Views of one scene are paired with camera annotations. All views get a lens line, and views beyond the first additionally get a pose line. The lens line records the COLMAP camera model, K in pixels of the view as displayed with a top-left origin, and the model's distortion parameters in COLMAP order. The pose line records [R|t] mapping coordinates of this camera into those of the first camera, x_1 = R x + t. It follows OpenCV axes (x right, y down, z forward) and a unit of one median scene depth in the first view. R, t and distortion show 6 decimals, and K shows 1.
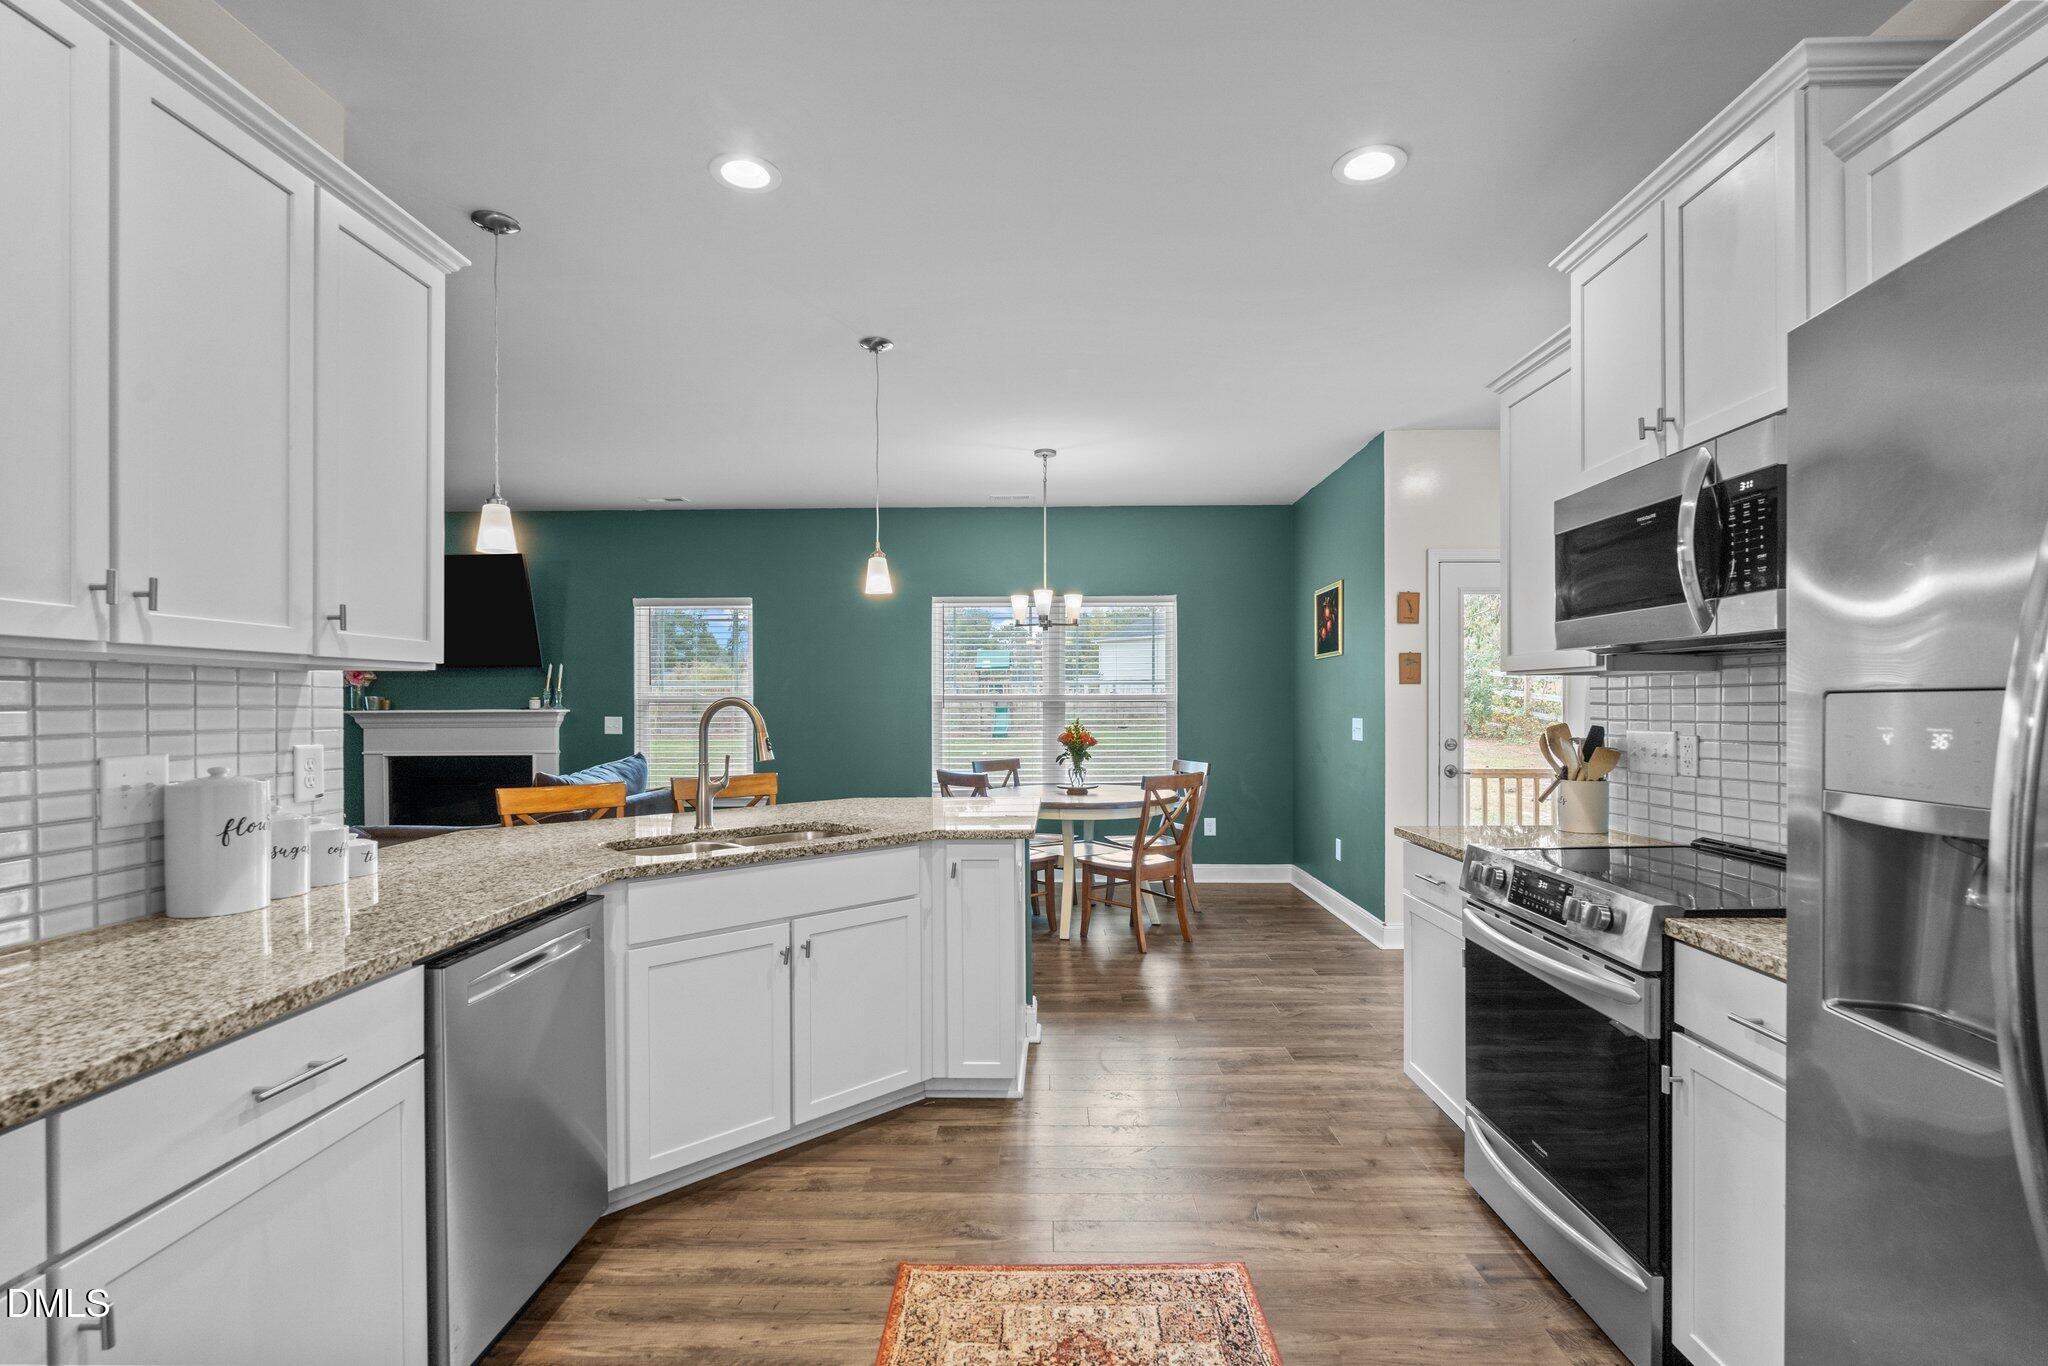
lens RADIAL K [[903.5, 0, 1024.0], [0, 903.5, 683.0], [0, 0, 1]] dist [-0.011896, 0.001704]
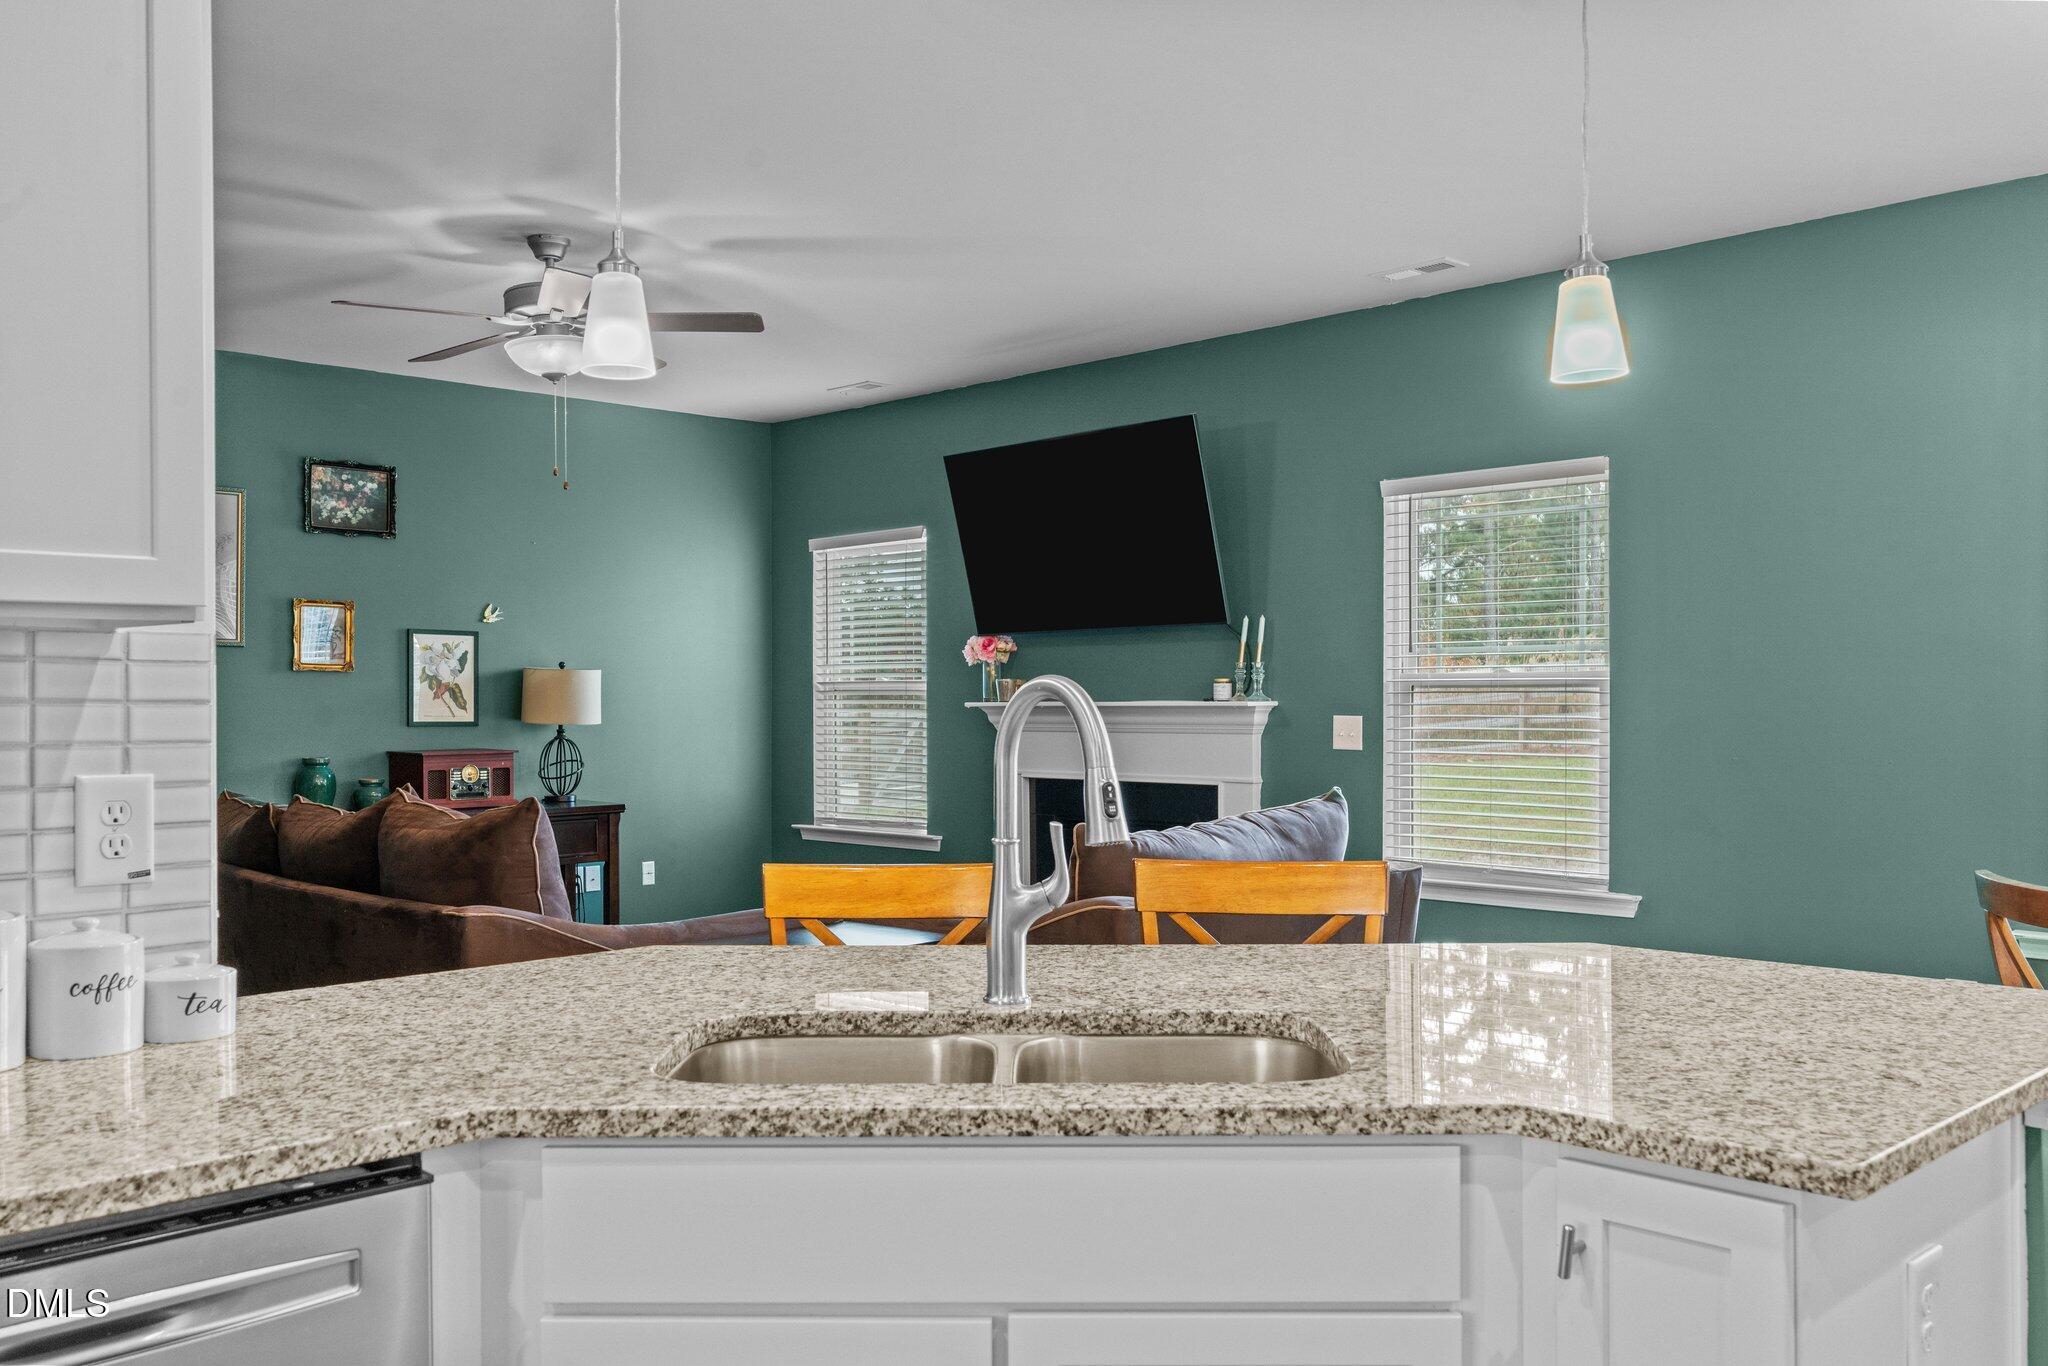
lens RADIAL K [[1684.2, 0, 1024.0], [0, 1684.2, 683.0], [0, 0, 1]] dist [-0.000578, -0.000318]
pose [[0.726907, -0.002617, -0.686731, 0.069449], [0.015993, 0.999786, 0.013118, 0.003506], [0.686550, -0.020519, 0.726793, 0.186926]]
